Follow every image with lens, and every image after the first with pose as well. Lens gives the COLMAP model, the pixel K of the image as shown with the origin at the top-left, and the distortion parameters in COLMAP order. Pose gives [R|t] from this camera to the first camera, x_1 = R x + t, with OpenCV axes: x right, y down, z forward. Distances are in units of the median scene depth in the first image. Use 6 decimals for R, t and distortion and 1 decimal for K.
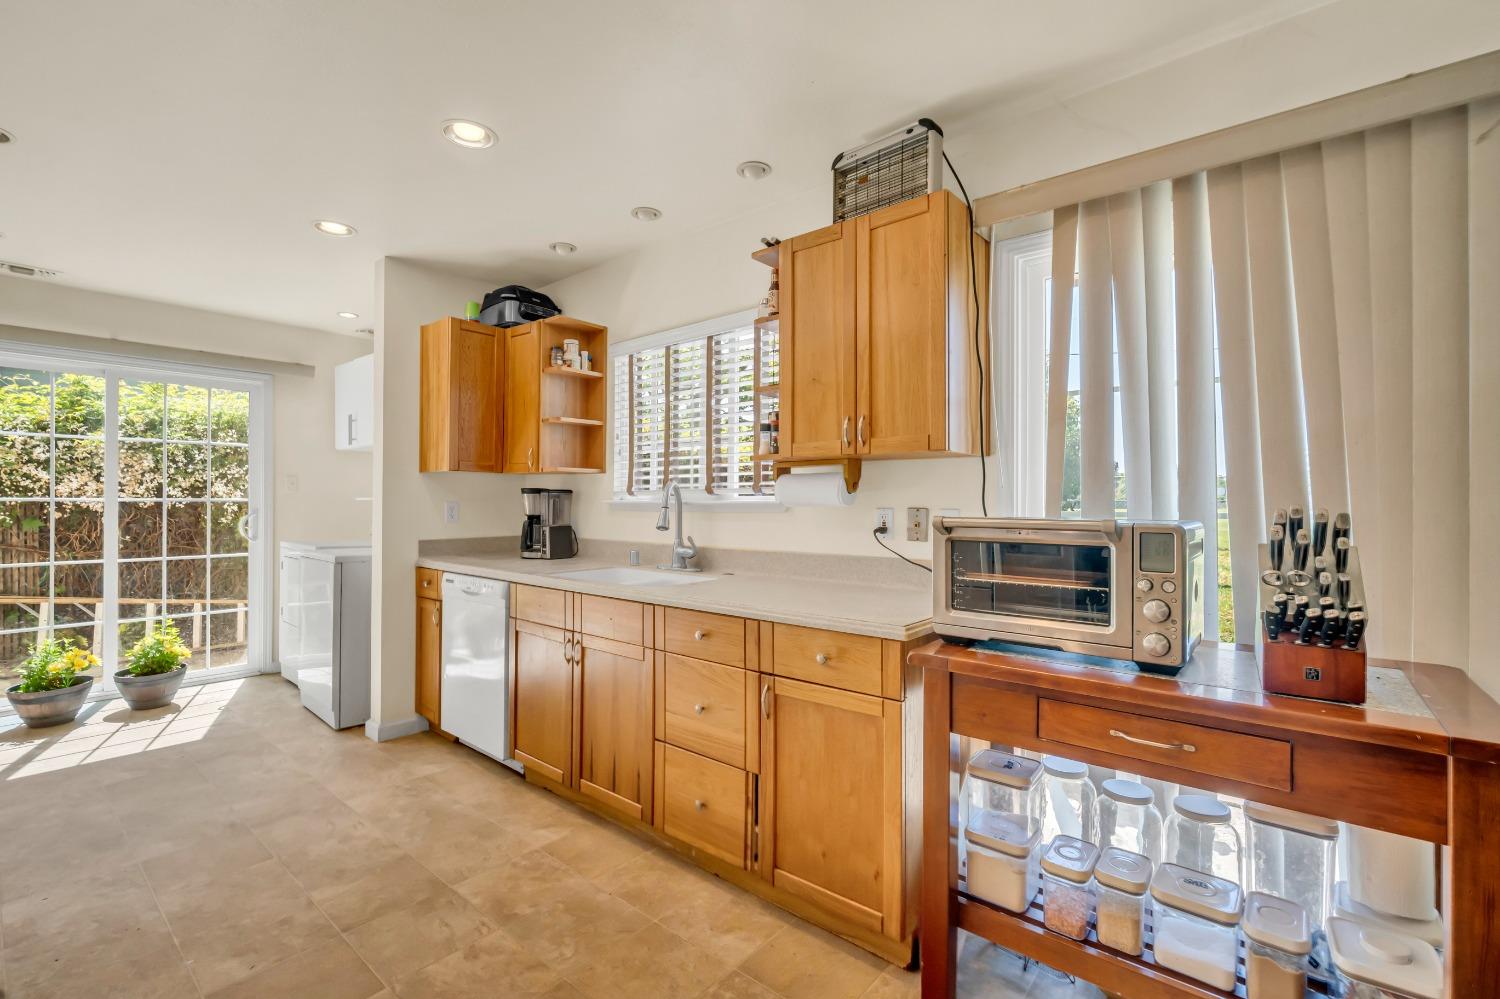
lens RADIAL K [[654.5, 0, 750.0], [0, 654.5, 499.5], [0, 0, 1]] dist [-0.011588, -0.000035]
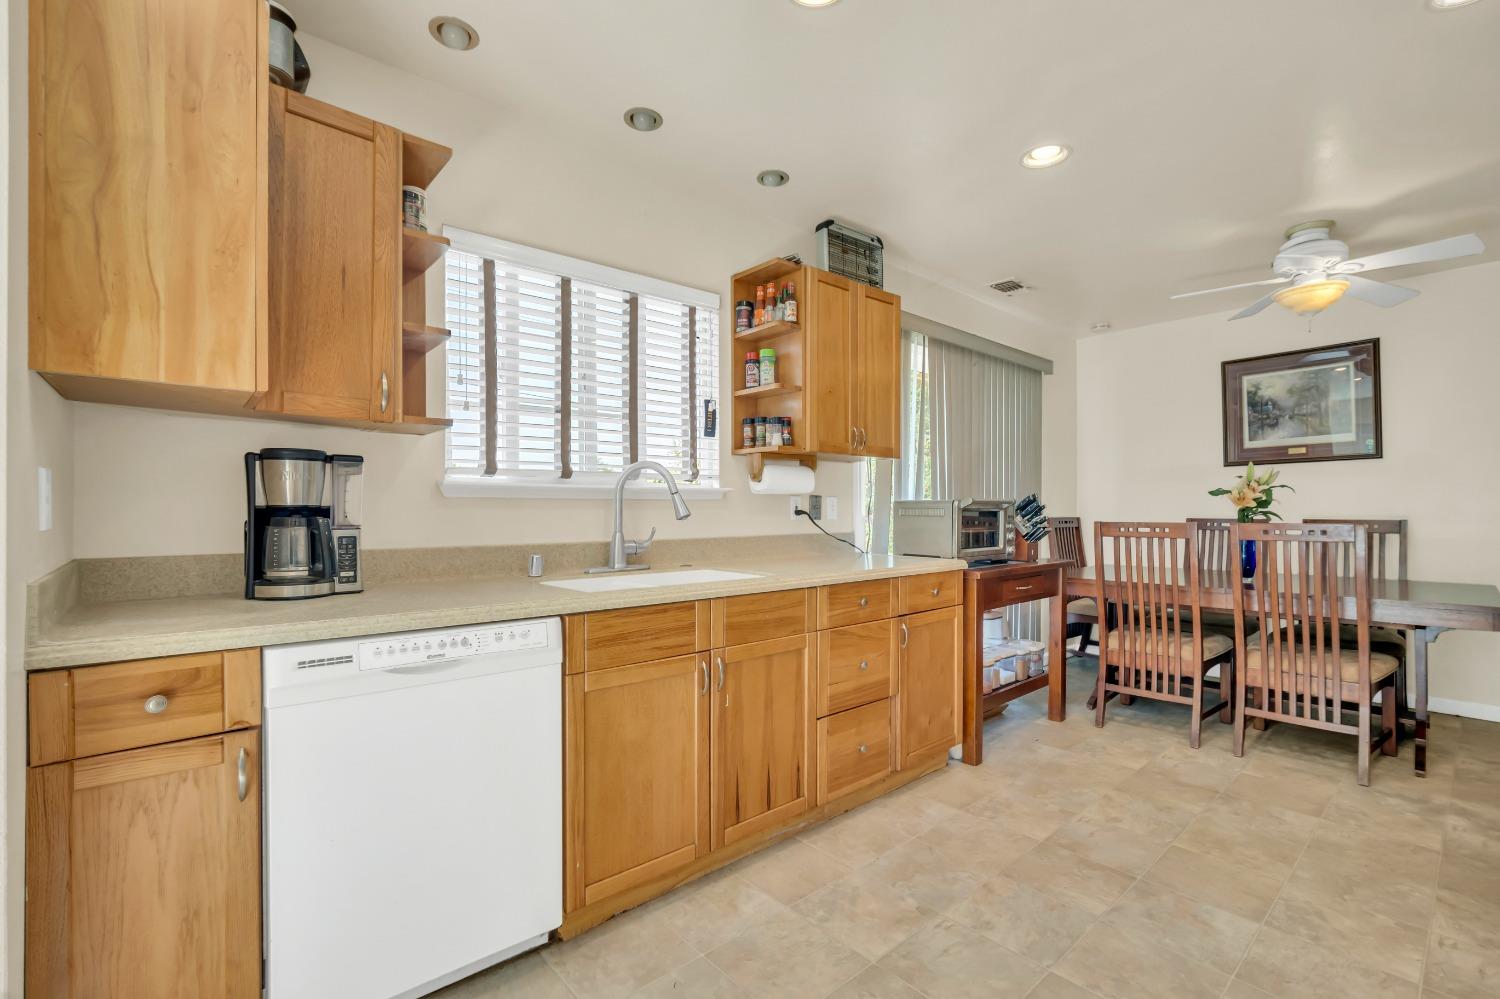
lens RADIAL K [[662.0, 0, 751.4], [0, 662.0, 511.6], [0, 0, 1]] dist [-0.003370, 0.000119]
pose [[0.154599, -0.012977, 0.987892, -0.882366], [-0.004358, 0.999895, 0.013816, 0.021920], [-0.987968, -0.006441, 0.154526, 0.708871]]
